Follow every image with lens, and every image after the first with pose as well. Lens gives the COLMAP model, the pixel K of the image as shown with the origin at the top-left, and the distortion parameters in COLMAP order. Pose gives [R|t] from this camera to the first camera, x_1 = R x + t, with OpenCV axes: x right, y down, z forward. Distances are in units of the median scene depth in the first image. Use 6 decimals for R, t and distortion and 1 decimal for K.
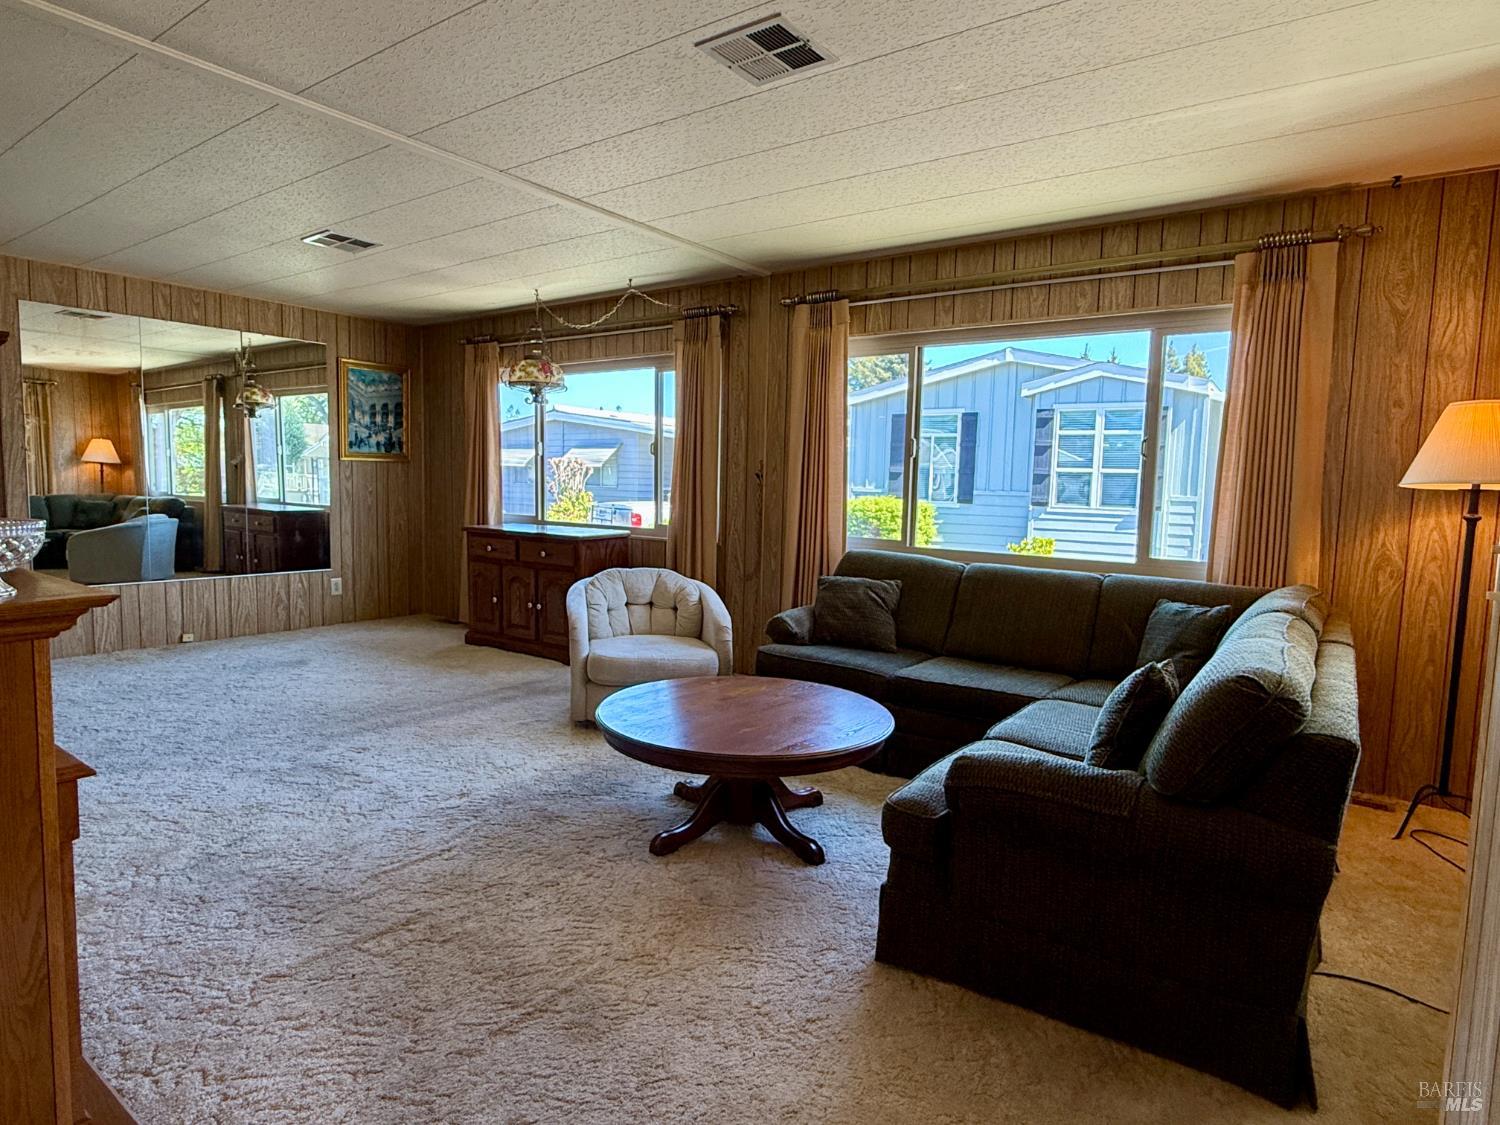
lens RADIAL K [[846.9, 0, 747.1], [0, 846.9, 554.8], [0, 0, 1]] dist [-0.001130, -0.002529]
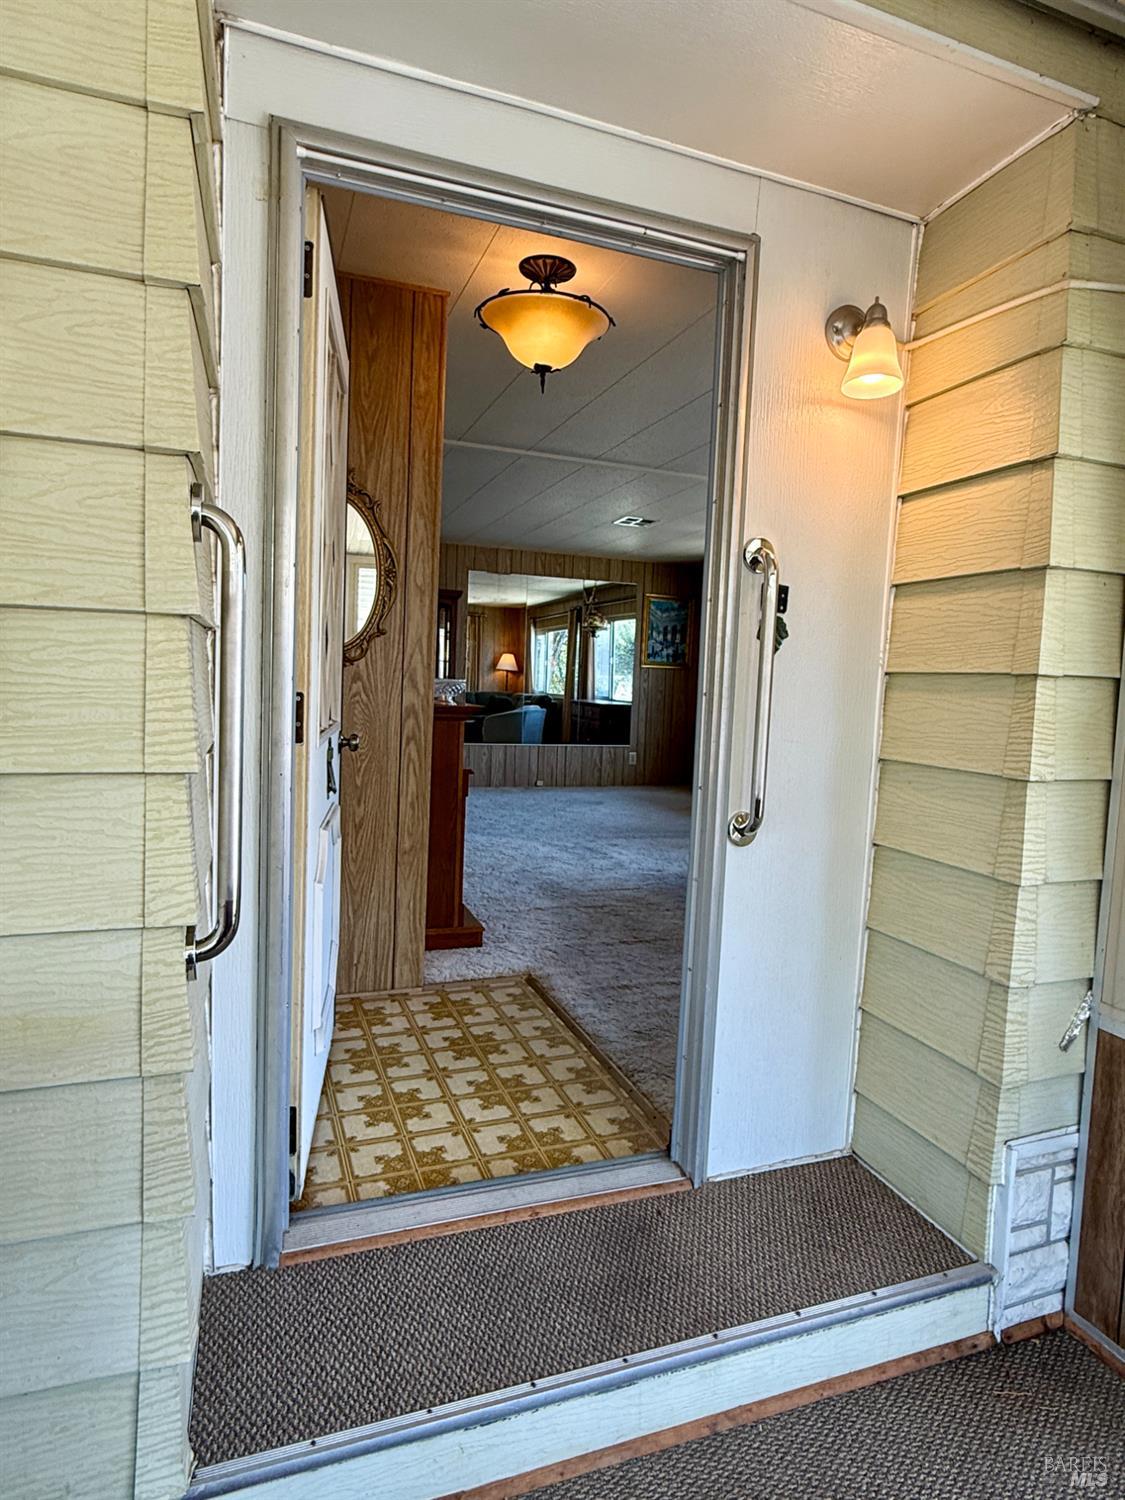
lens RADIAL K [[846.9, 0, 565.8], [0, 846.9, 746.1], [0, 0, 1]] dist [-0.001130, -0.002529]
pose [[0.832032, 0.054209, -0.552073, 0.183495], [-0.068469, 0.997640, -0.005230, 0.031712], [0.550487, 0.042151, 0.833779, -0.209475]]
